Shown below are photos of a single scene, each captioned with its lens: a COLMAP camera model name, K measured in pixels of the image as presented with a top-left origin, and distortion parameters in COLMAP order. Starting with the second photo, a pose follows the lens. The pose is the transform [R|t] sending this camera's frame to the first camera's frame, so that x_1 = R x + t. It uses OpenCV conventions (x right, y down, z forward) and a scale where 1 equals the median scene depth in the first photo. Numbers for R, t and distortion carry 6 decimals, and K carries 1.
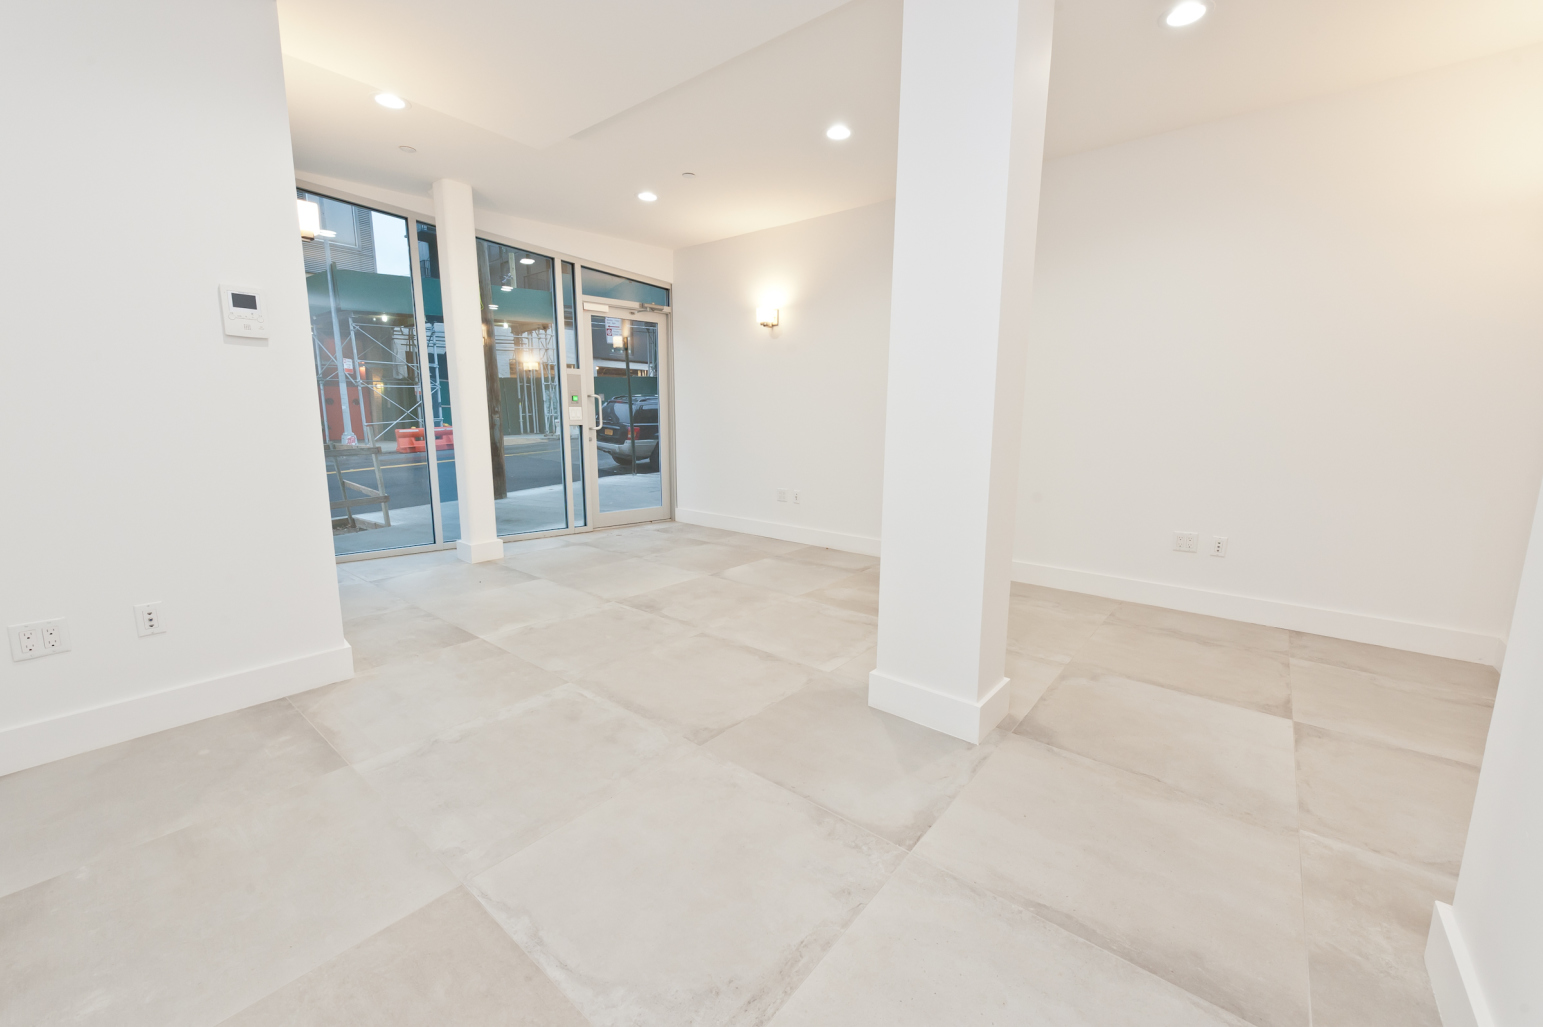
lens RADIAL K [[600.6, 0, 777.8], [0, 600.6, 512.7], [0, 0, 1]] dist [0.007985, 0.000334]
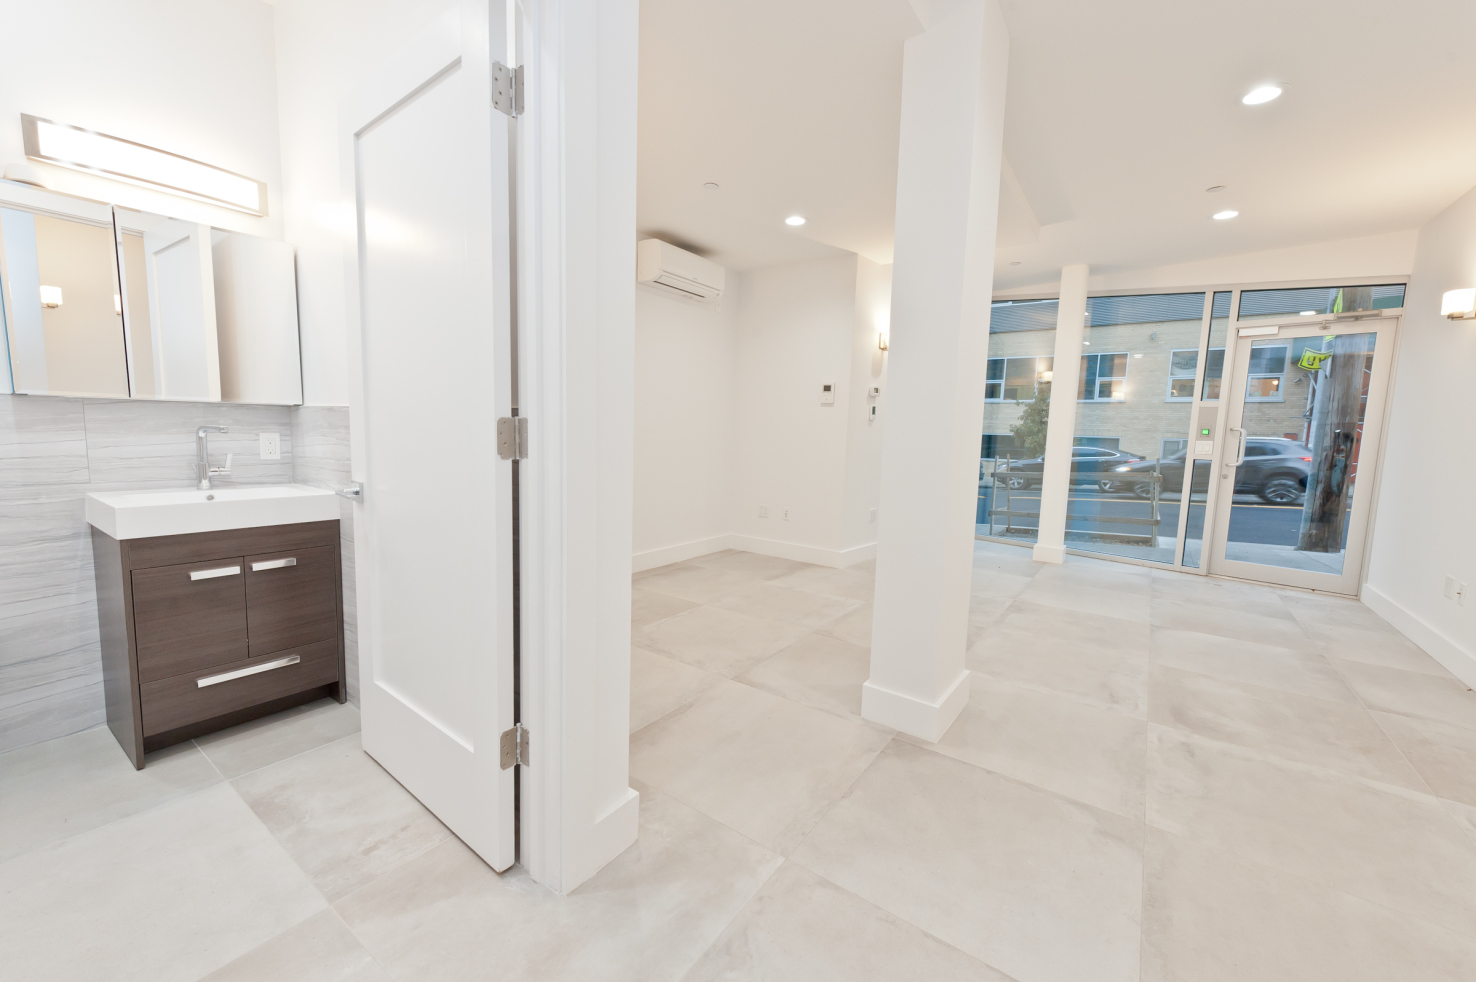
lens RADIAL K [[574.5, 0, 744.0], [0, 574.5, 490.2], [0, 0, 1]] dist [0.007985, 0.000334]
pose [[0.065406, 0.097718, -0.993063, 1.165462], [-0.193819, 0.977484, 0.083419, -0.078780], [0.978854, 0.187018, 0.082873, 0.508571]]
